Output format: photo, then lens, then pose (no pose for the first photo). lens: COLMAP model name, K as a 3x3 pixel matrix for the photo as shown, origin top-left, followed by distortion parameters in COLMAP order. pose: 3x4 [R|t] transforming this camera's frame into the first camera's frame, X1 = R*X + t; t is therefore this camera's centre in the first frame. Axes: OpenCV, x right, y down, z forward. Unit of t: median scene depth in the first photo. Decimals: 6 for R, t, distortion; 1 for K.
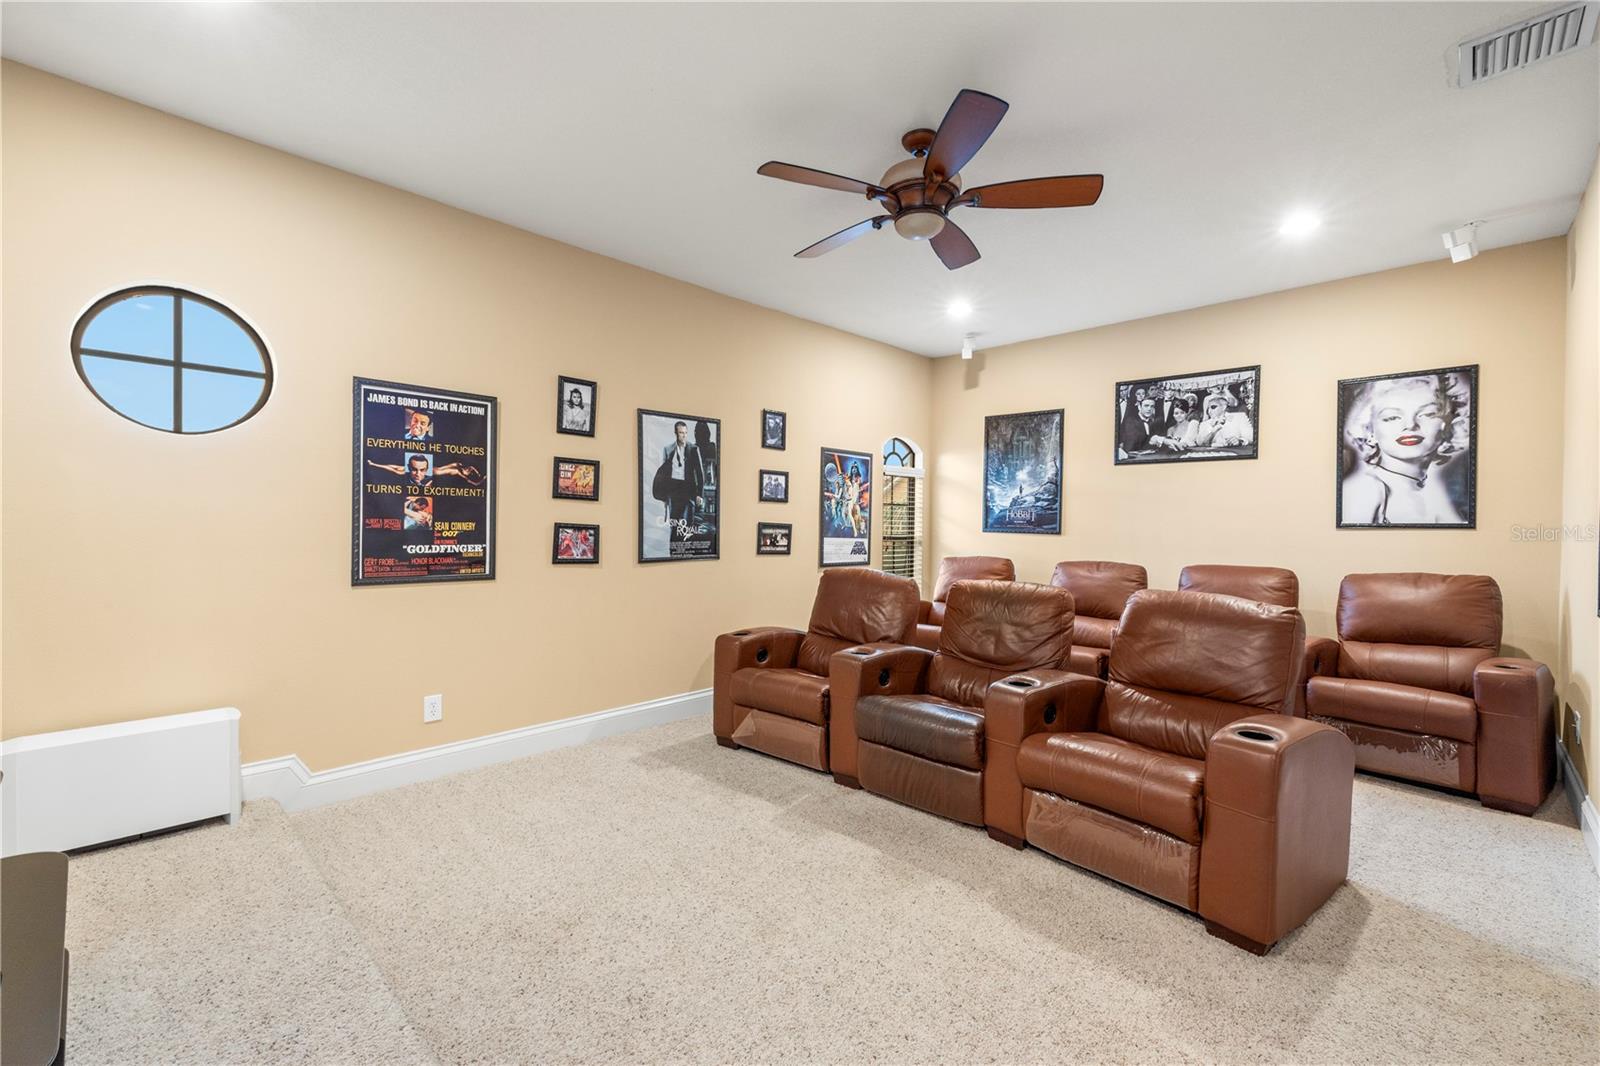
lens RADIAL K [[678.9, 0, 800.4], [0, 678.9, 532.9], [0, 0, 1]] dist [0.000732, -0.000013]
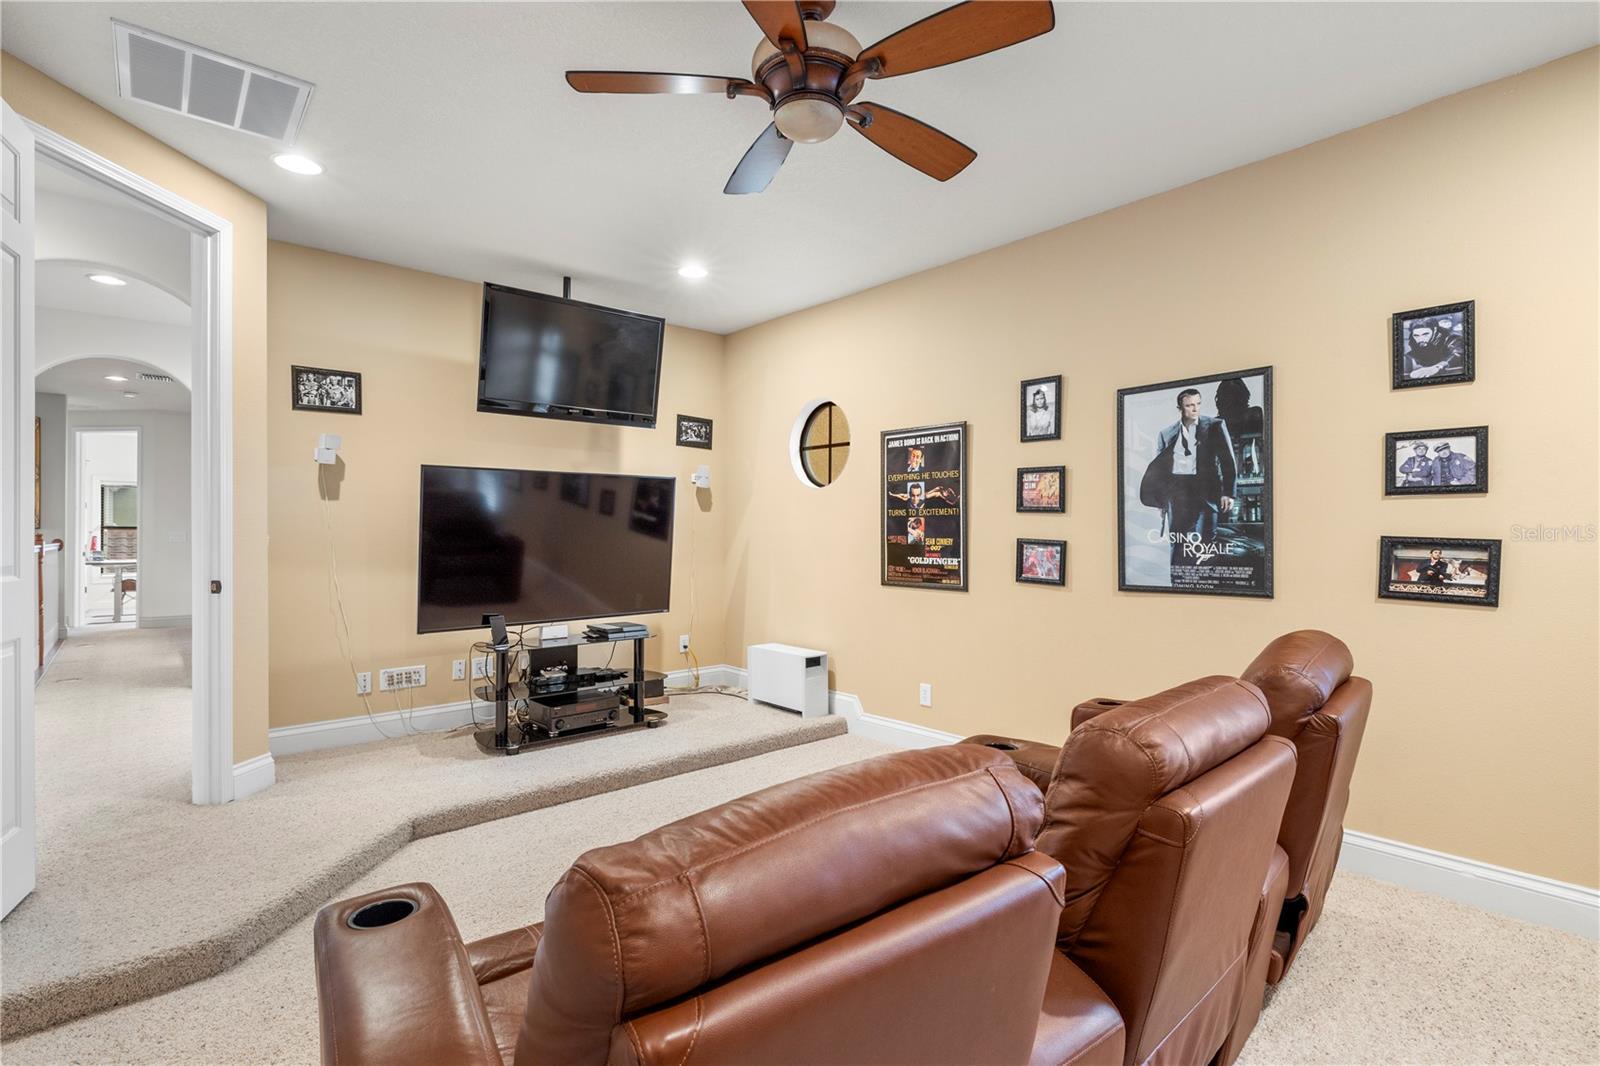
lens RADIAL K [[750.1, 0, 798.8], [0, 750.1, 533.8], [0, 0, 1]] dist [-0.001439, -0.000033]
pose [[-0.071969, -0.006085, -0.997388, 0.624706], [-0.010610, 0.999929, -0.005335, -0.011165], [0.997350, 0.010199, -0.072029, 0.689390]]
